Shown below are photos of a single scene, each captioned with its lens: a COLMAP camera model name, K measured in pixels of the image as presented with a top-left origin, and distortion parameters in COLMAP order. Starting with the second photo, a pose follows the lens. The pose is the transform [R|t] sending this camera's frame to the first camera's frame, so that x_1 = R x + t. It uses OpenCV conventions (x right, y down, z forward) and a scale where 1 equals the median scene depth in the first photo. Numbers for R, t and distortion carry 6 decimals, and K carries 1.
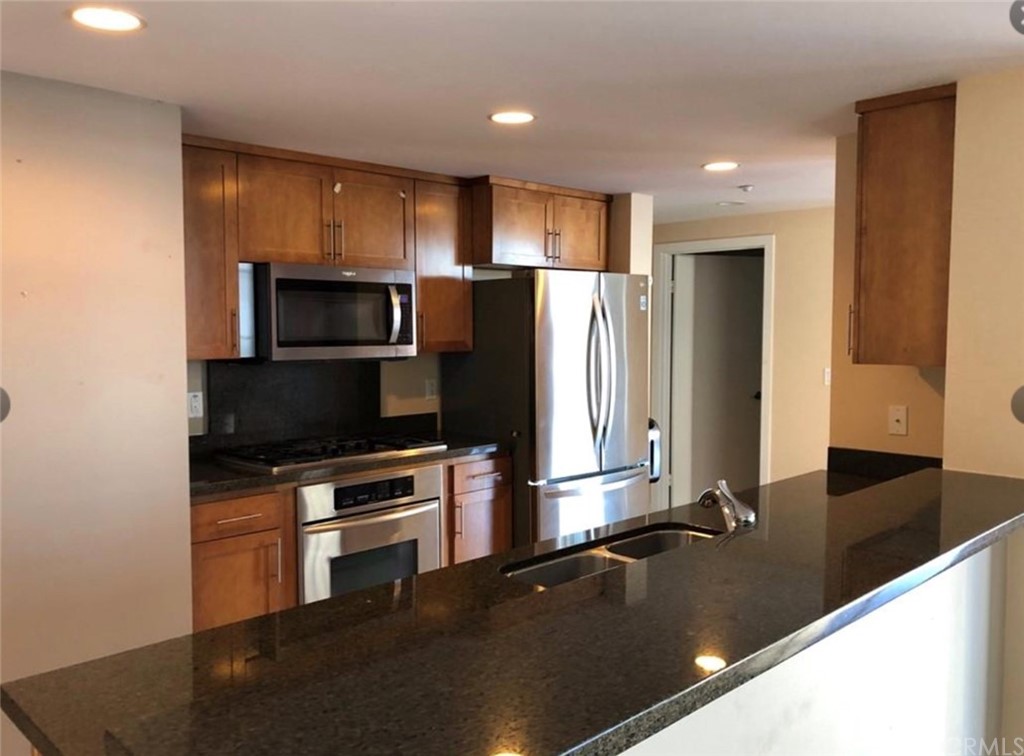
lens RADIAL K [[828.0, 0, 512.5], [0, 828.0, 394.2], [0, 0, 1]] dist [0.004825, -0.003312]
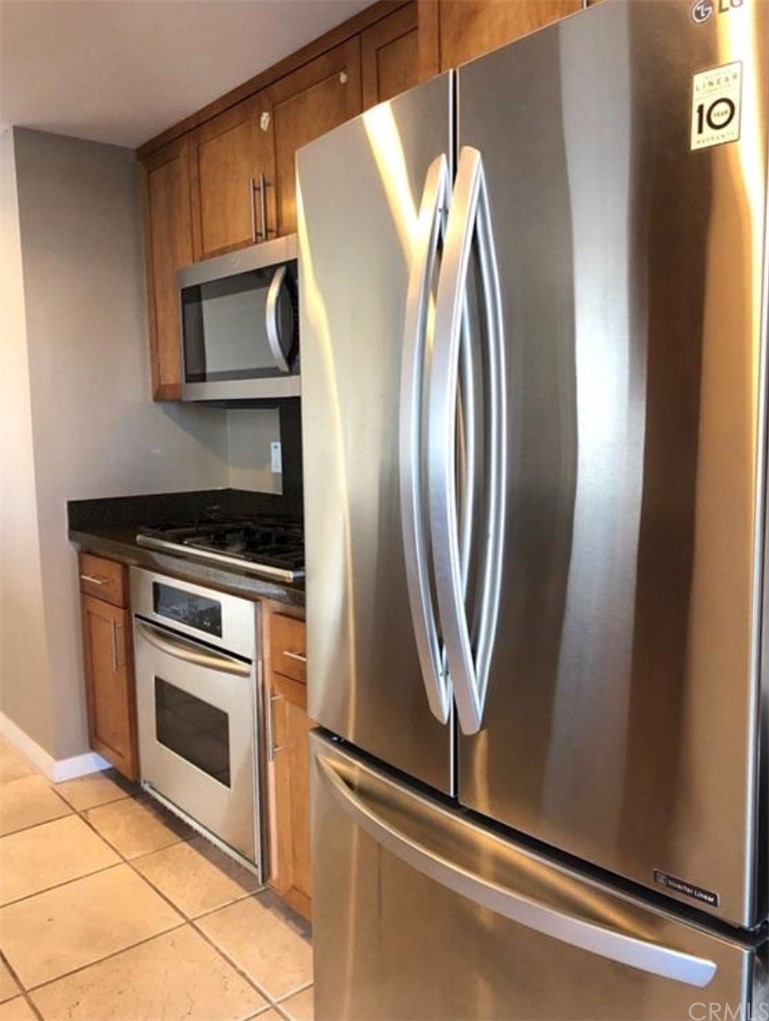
lens RADIAL K [[827.0, 0, 384.5], [0, 827.0, 510.5], [0, 0, 1]] dist [0.003126, 0.002747]
pose [[-0.074597, 0.116641, -0.990369, 0.414485], [-0.061216, 0.990727, 0.121294, -0.039427], [0.995333, 0.069674, -0.066765, 1.111808]]
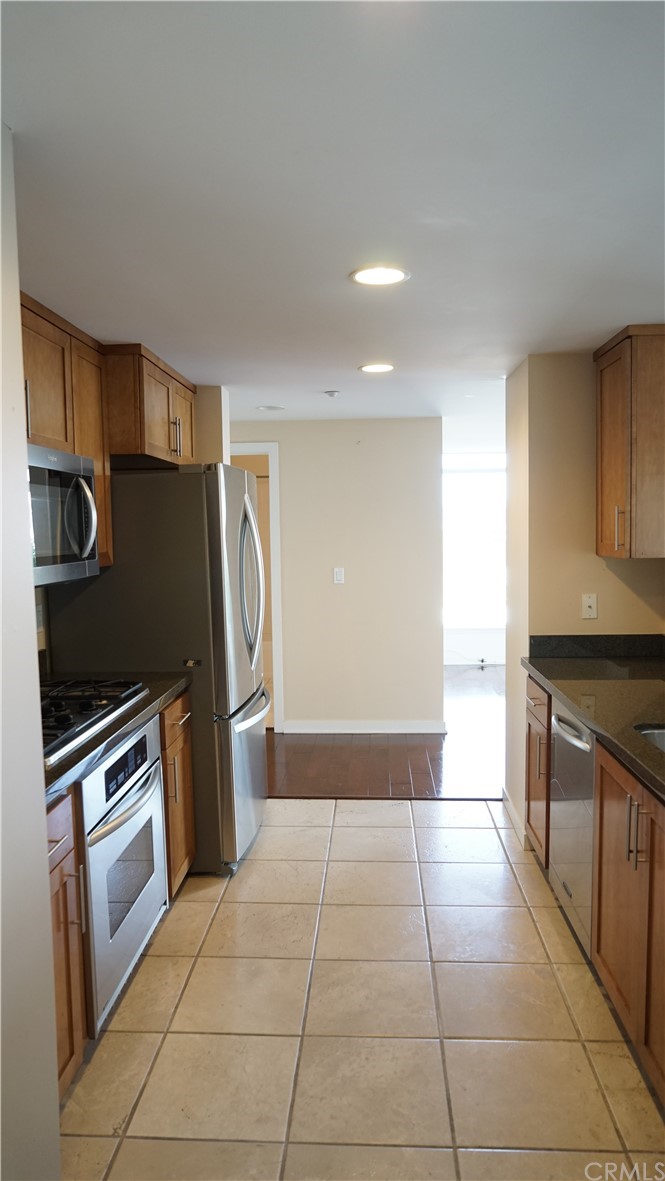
lens RADIAL K [[793.1, 0, 332.5], [0, 793.1, 590.5], [0, 0, 1]] dist [-0.015004, 0.003422]
pose [[0.732676, -0.063686, 0.677591, -0.455792], [0.071791, 0.997290, 0.016107, -0.028609], [-0.676780, 0.036843, 0.735263, 0.349018]]
